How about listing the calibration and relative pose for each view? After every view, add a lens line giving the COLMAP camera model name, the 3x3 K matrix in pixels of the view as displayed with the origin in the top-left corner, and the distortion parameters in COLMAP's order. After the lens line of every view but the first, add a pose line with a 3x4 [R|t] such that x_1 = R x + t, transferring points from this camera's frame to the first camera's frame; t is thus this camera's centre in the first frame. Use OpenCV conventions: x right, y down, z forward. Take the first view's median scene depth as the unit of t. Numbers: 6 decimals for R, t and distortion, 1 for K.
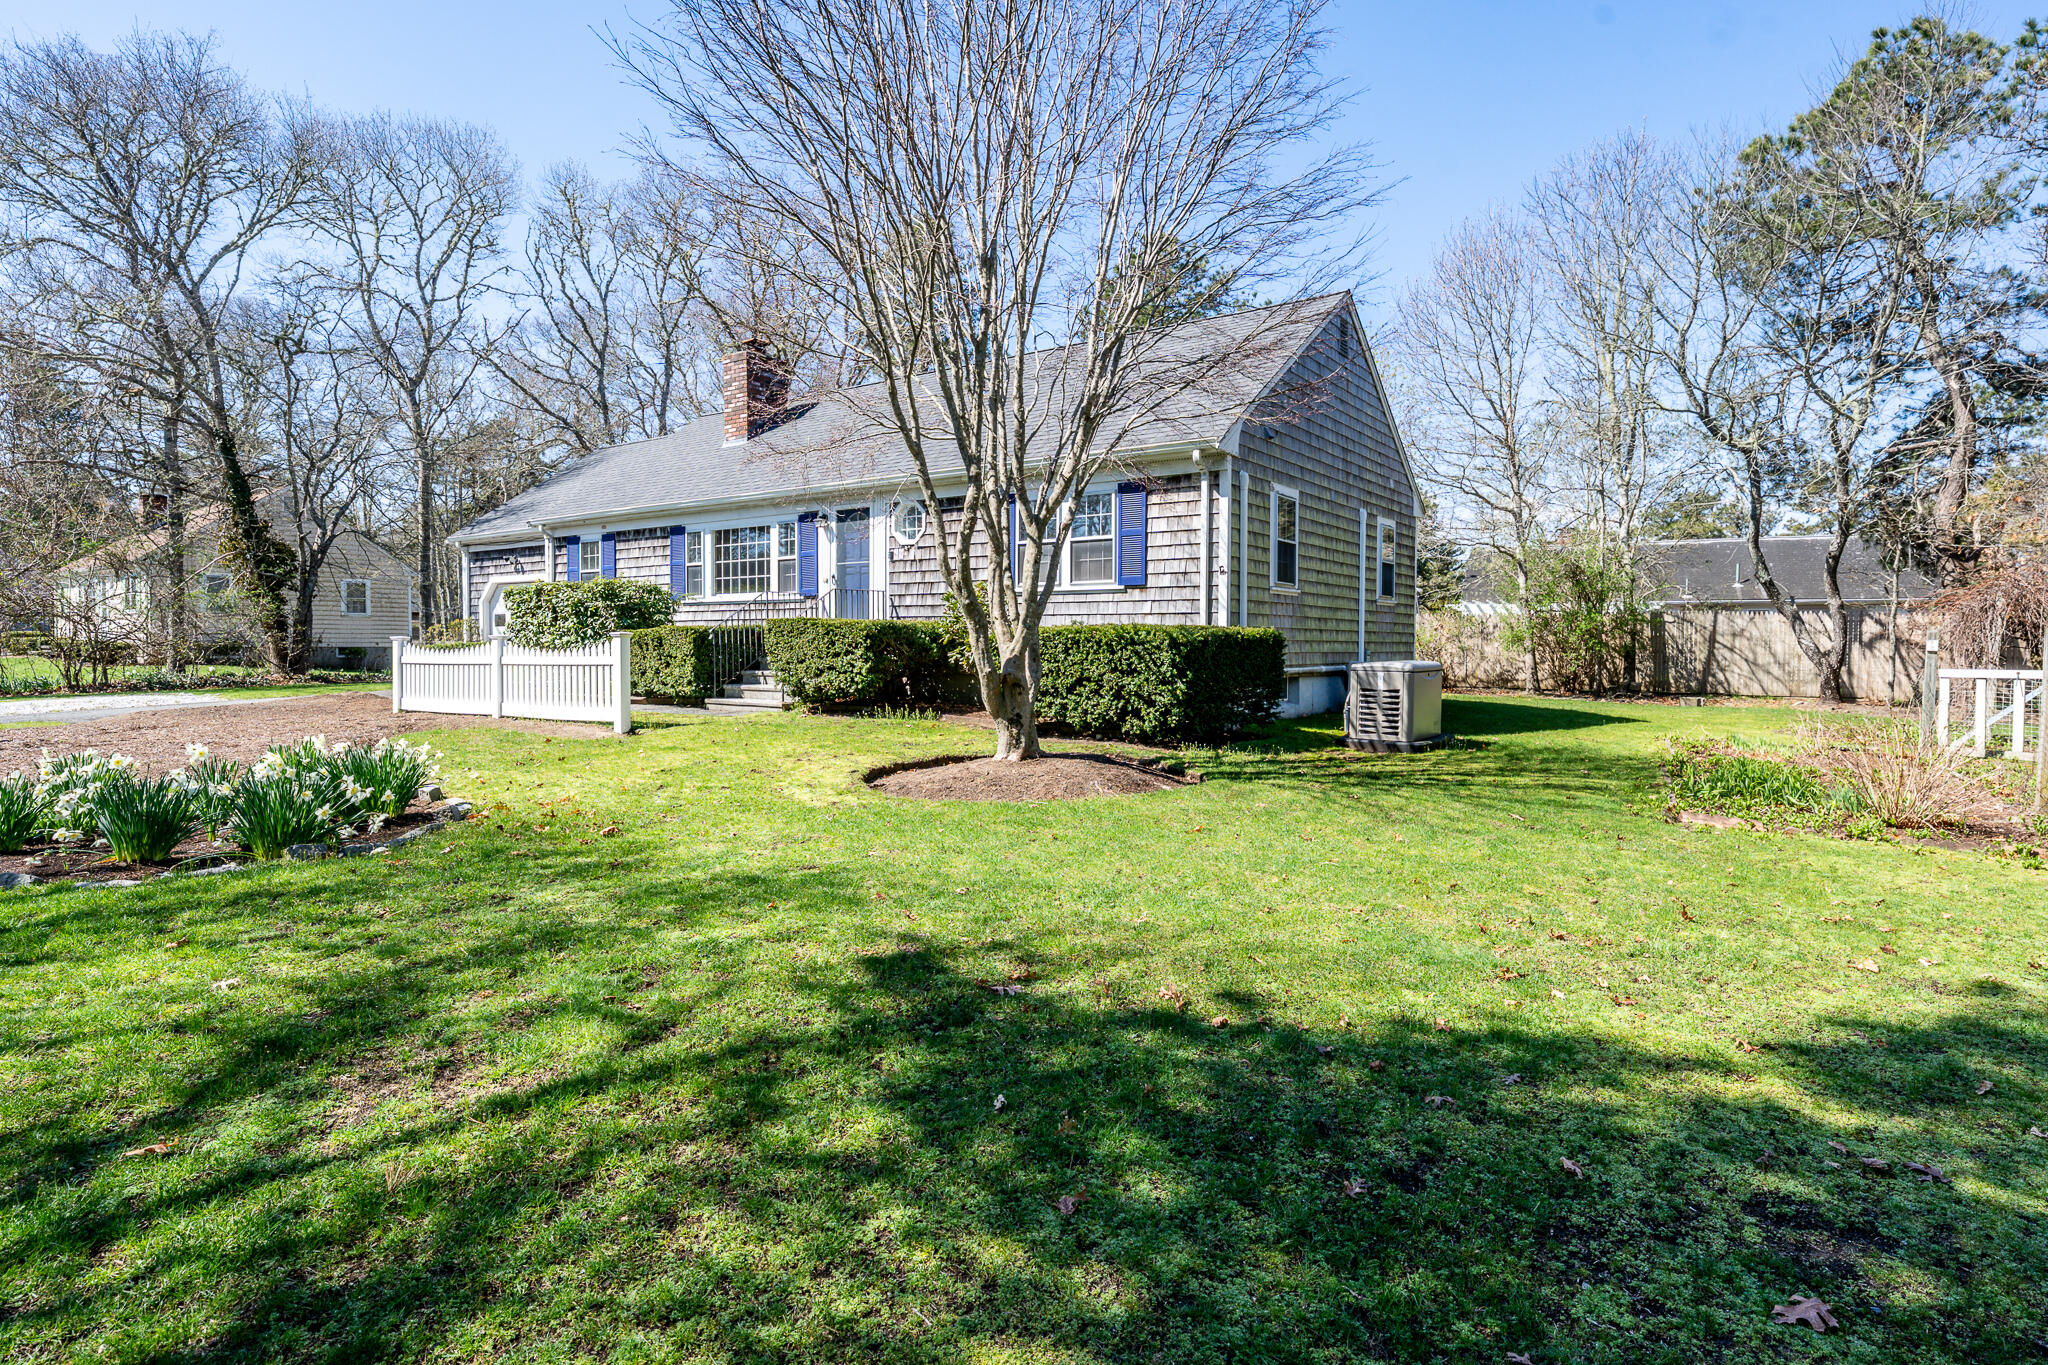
lens RADIAL K [[1096.7, 0, 1024.7], [0, 1096.7, 656.1], [0, 0, 1]] dist [-0.001212, -0.000552]
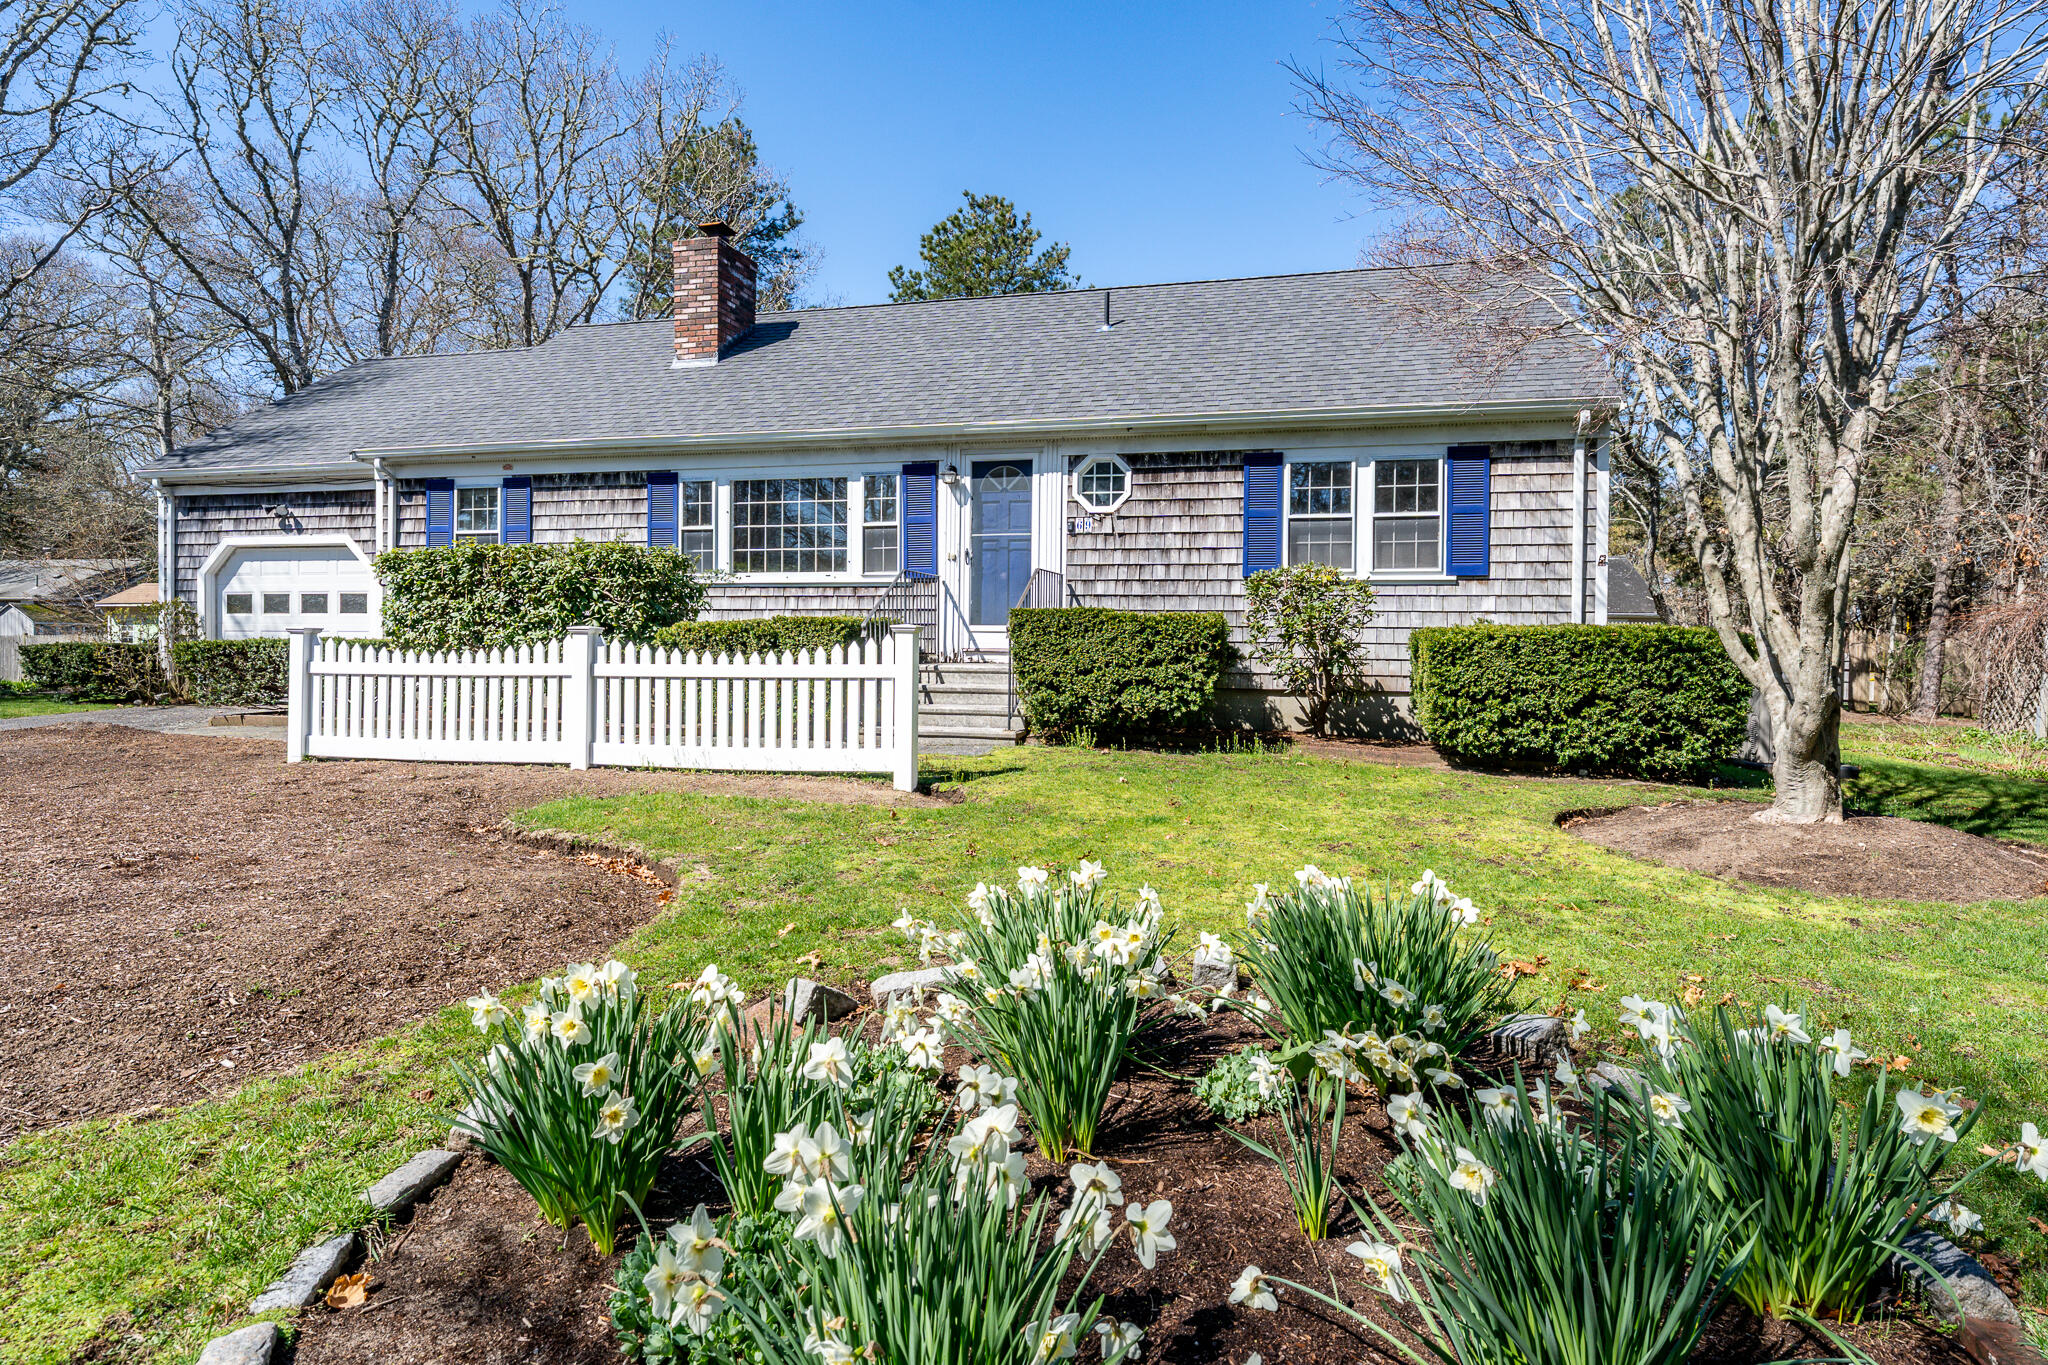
lens RADIAL K [[1096.7, 0, 1024.7], [0, 1096.7, 656.1], [0, 0, 1]] dist [-0.001212, -0.000552]
pose [[0.926241, 0.003803, 0.376913, -0.411300], [-0.003468, 0.999993, -0.001569, -0.003107], [-0.376916, 0.000146, 0.926247, 0.314822]]
